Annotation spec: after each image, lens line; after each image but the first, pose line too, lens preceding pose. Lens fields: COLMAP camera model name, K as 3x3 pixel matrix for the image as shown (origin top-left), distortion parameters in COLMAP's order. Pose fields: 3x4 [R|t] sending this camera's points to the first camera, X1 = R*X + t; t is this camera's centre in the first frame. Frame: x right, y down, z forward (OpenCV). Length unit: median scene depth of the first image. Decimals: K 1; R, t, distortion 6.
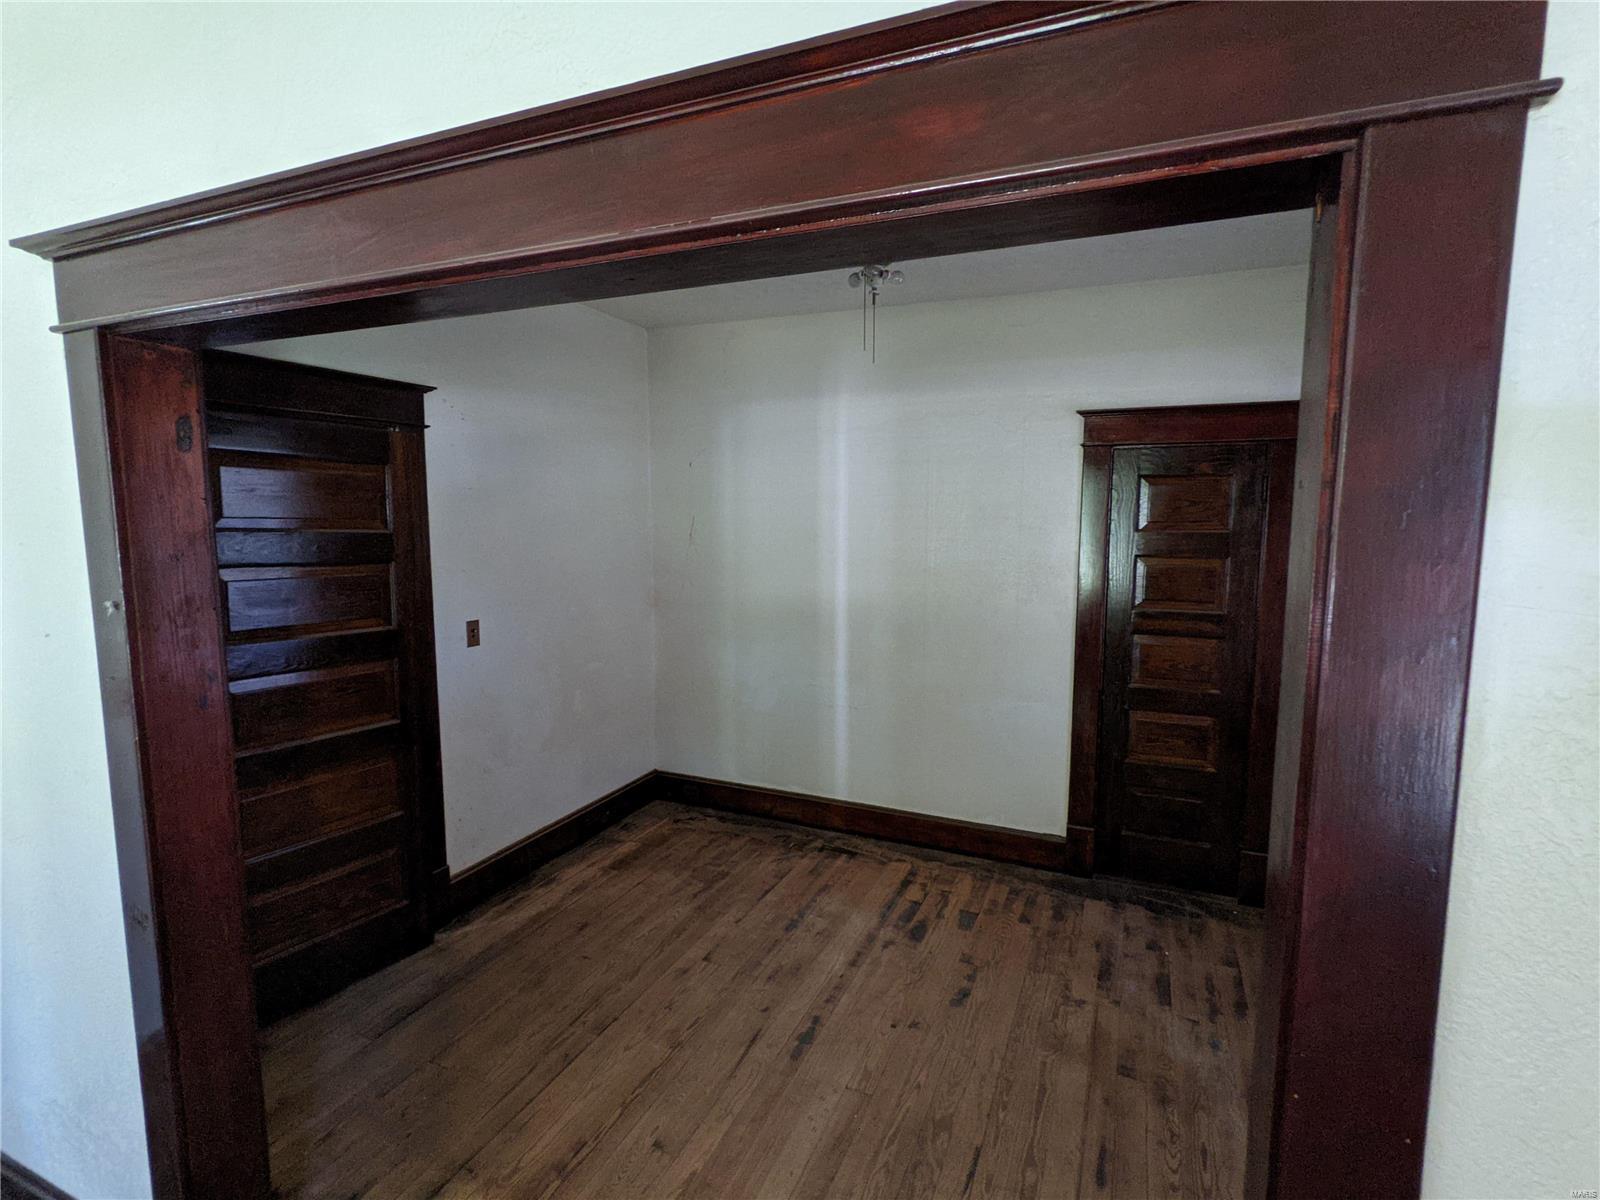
lens RADIAL K [[778.7, 0, 798.3], [0, 778.7, 601.2], [0, 0, 1]] dist [-0.001963, 0.000107]
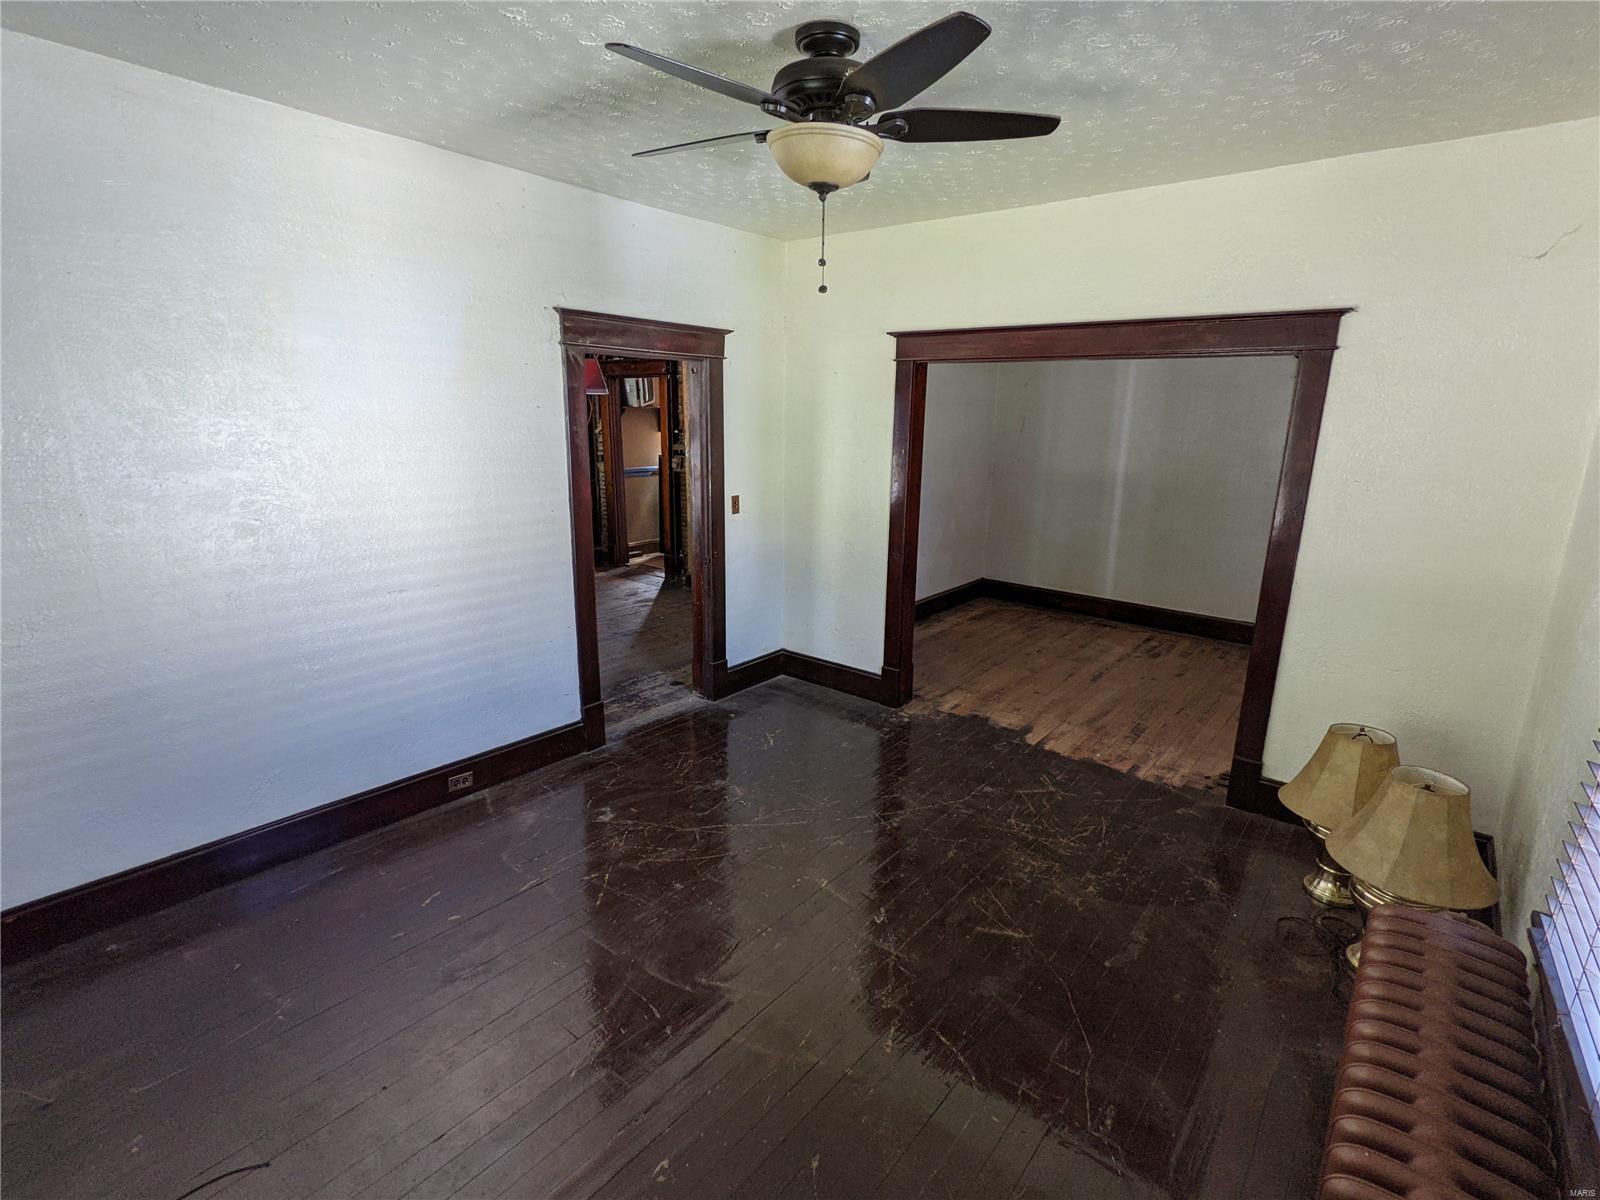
lens RADIAL K [[778.7, 0, 804.4], [0, 778.7, 602.4], [0, 0, 1]] dist [-0.001963, 0.000107]
pose [[0.964278, 0.078725, -0.252922, -0.175382], [-0.043963, 0.989137, 0.140268, 0.077873], [0.261217, -0.124138, 0.957264, -0.880264]]
